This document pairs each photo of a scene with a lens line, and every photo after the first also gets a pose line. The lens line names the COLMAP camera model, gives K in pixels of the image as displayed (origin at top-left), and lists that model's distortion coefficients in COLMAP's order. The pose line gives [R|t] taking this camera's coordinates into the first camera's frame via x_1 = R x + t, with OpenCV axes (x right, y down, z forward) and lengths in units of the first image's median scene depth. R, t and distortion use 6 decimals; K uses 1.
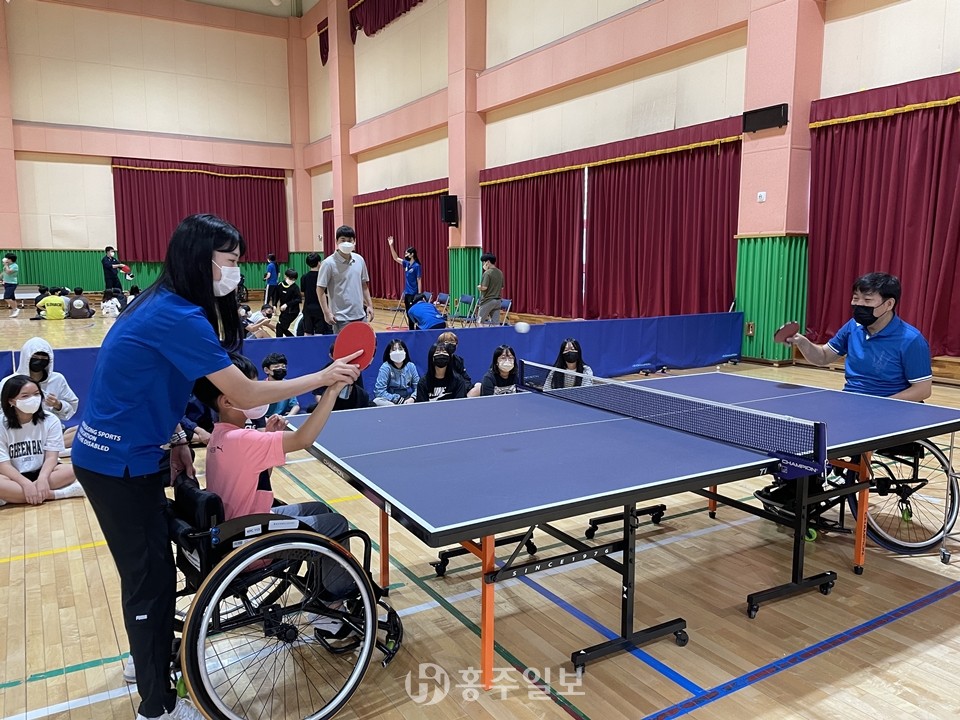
lens RADIAL K [[736.5, 0, 494.9], [0, 736.5, 363.8], [0, 0, 1]] dist [0.089944, -0.121818]
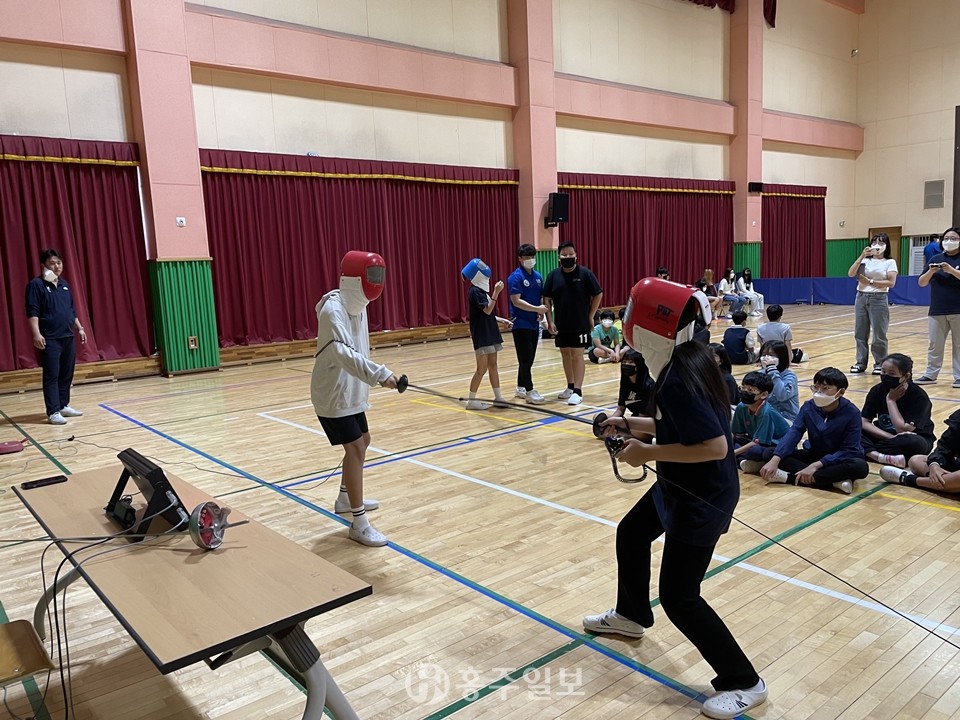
lens RADIAL K [[736.5, 0, 494.9], [0, 736.5, 363.8], [0, 0, 1]] dist [0.089944, -0.121818]
pose [[-0.148490, -0.127488, 0.980662, -1.301820], [0.193139, 0.968820, 0.155193, -0.243180], [-0.969870, 0.212449, -0.119238, 1.621882]]
